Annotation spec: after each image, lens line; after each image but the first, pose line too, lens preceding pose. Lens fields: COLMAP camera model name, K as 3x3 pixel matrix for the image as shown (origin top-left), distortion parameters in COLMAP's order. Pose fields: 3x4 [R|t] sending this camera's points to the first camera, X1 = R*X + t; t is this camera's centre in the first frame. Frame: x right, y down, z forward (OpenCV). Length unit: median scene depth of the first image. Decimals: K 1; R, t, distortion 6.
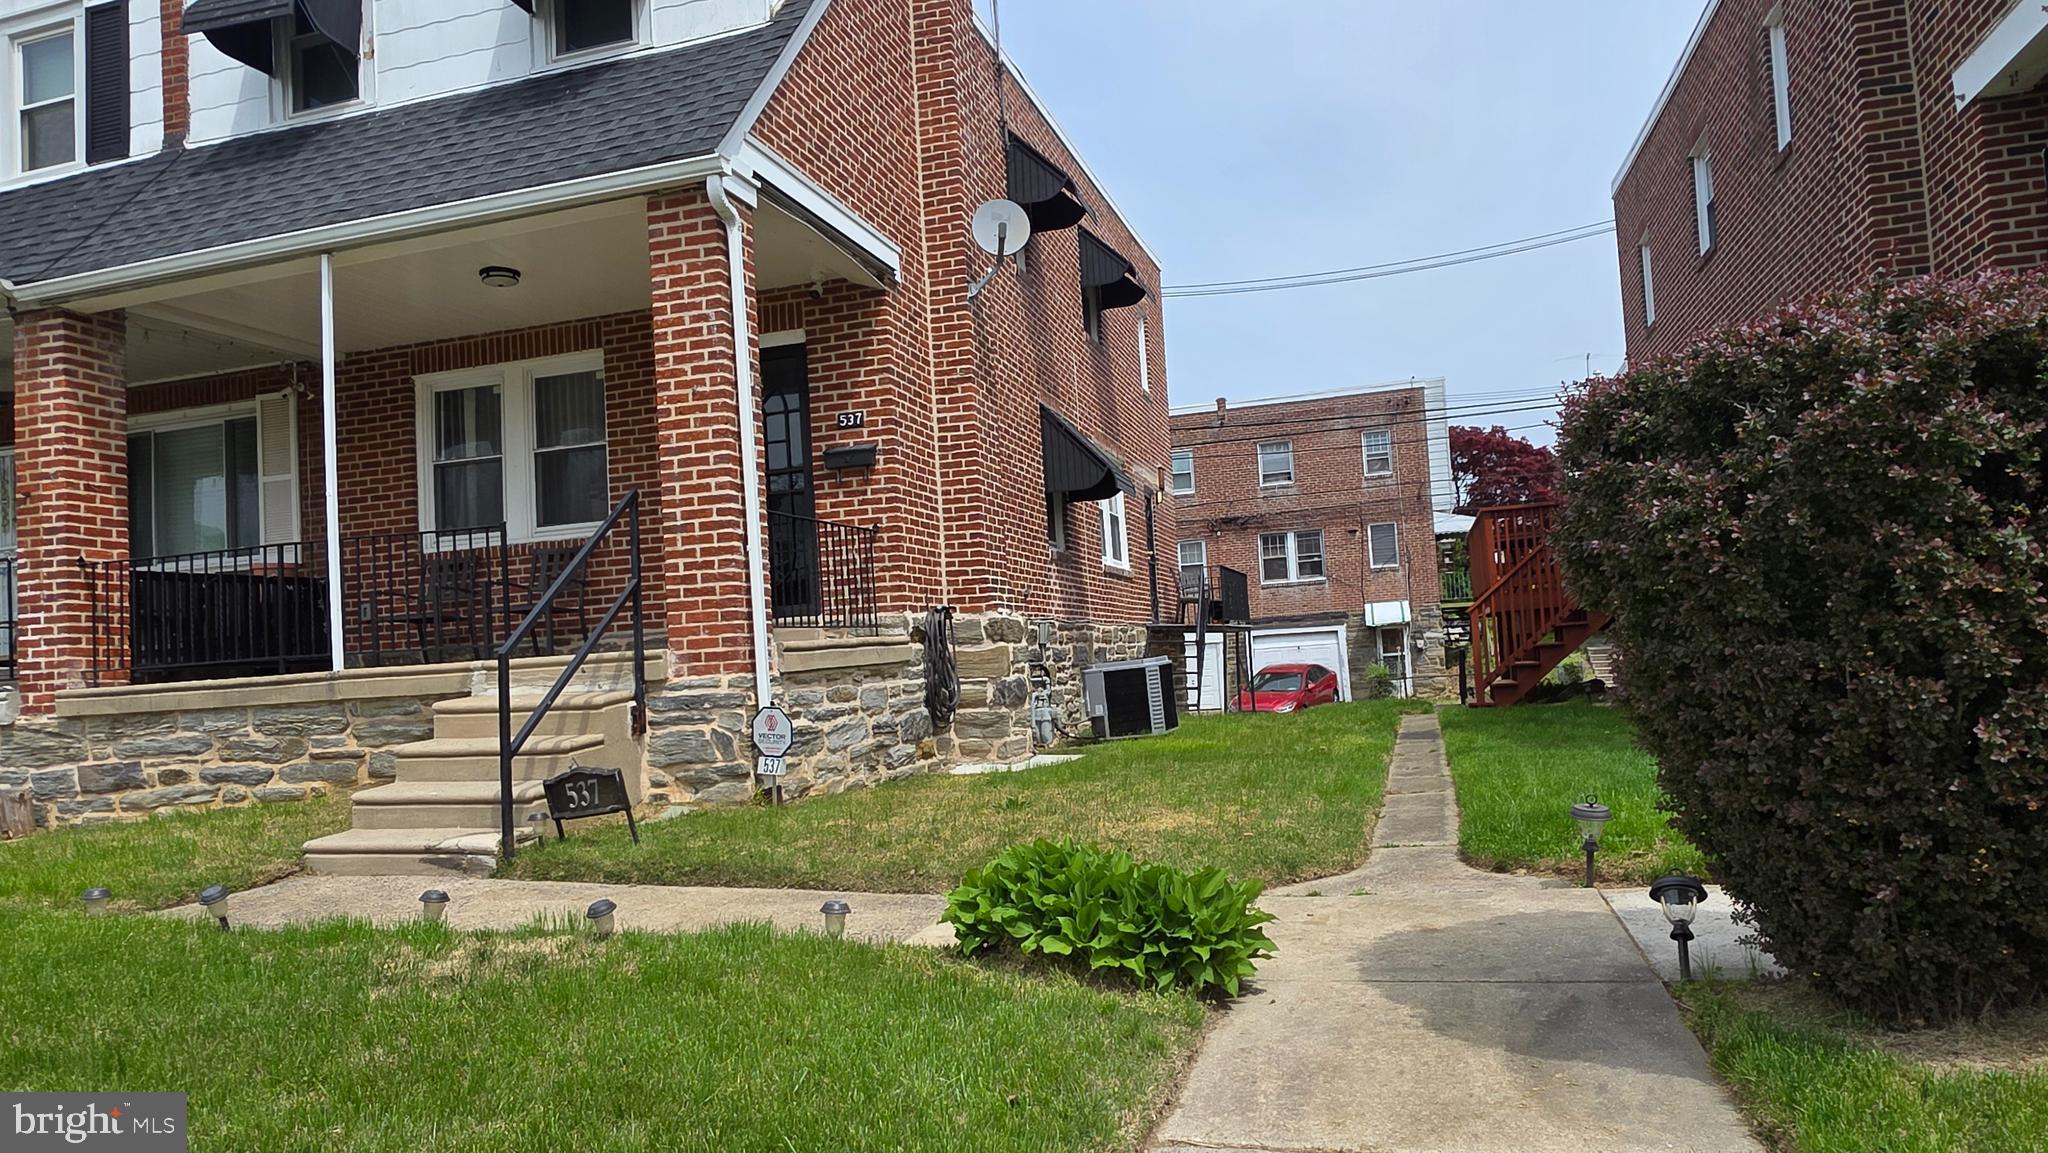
lens RADIAL K [[1300.9, 0, 1044.1], [0, 1300.9, 605.7], [0, 0, 1]] dist [0.007020, -0.008148]
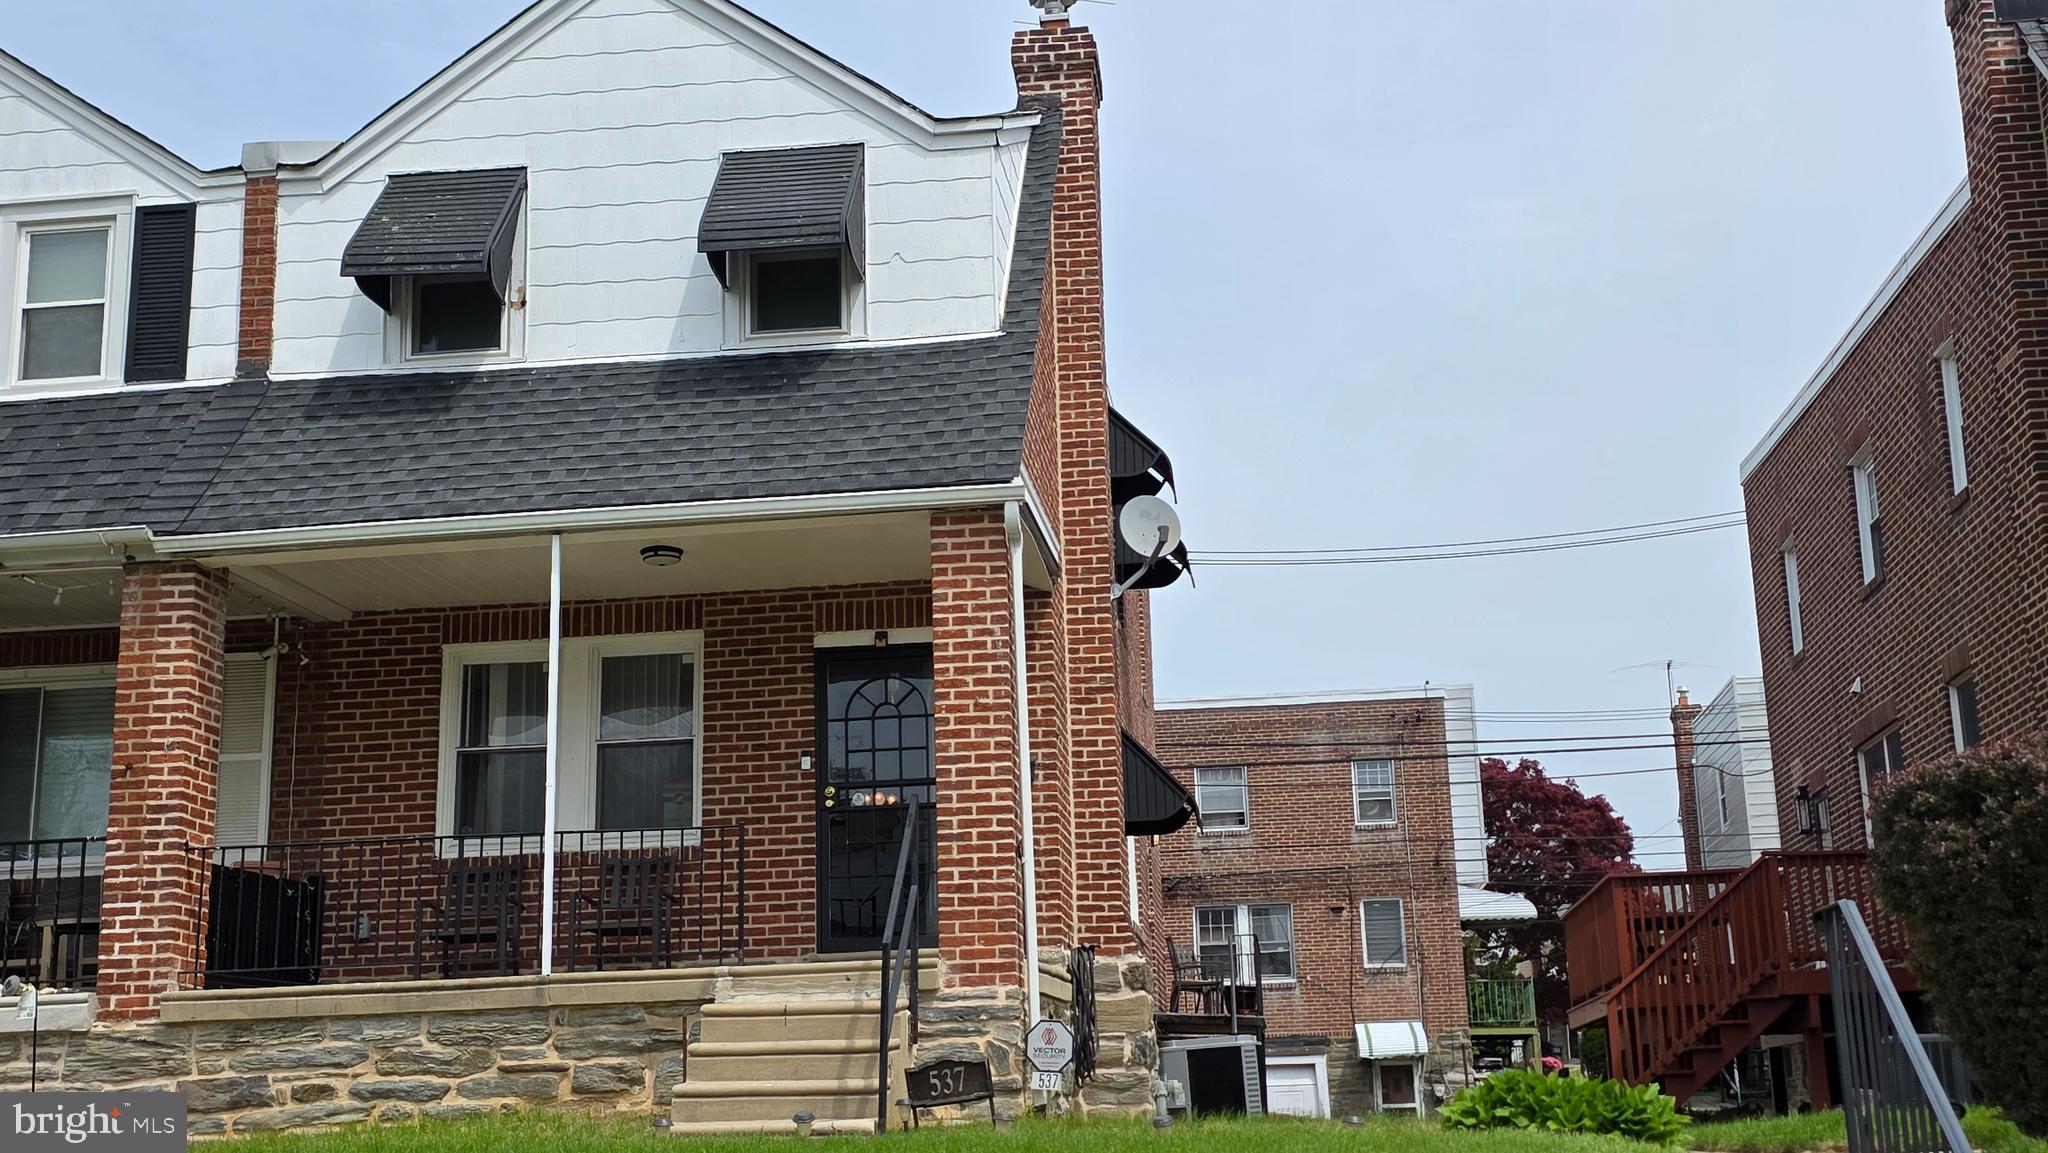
lens RADIAL K [[2377.9, 0, 1041.5], [0, 2377.9, 573.1], [0, 0, 1]] dist [0.090427, 0.000000]
pose [[0.986221, 0.067740, 0.150927, -0.362639], [-0.036917, 0.979433, -0.198363, 0.073703], [-0.161260, 0.190058, 0.968438, -0.593913]]
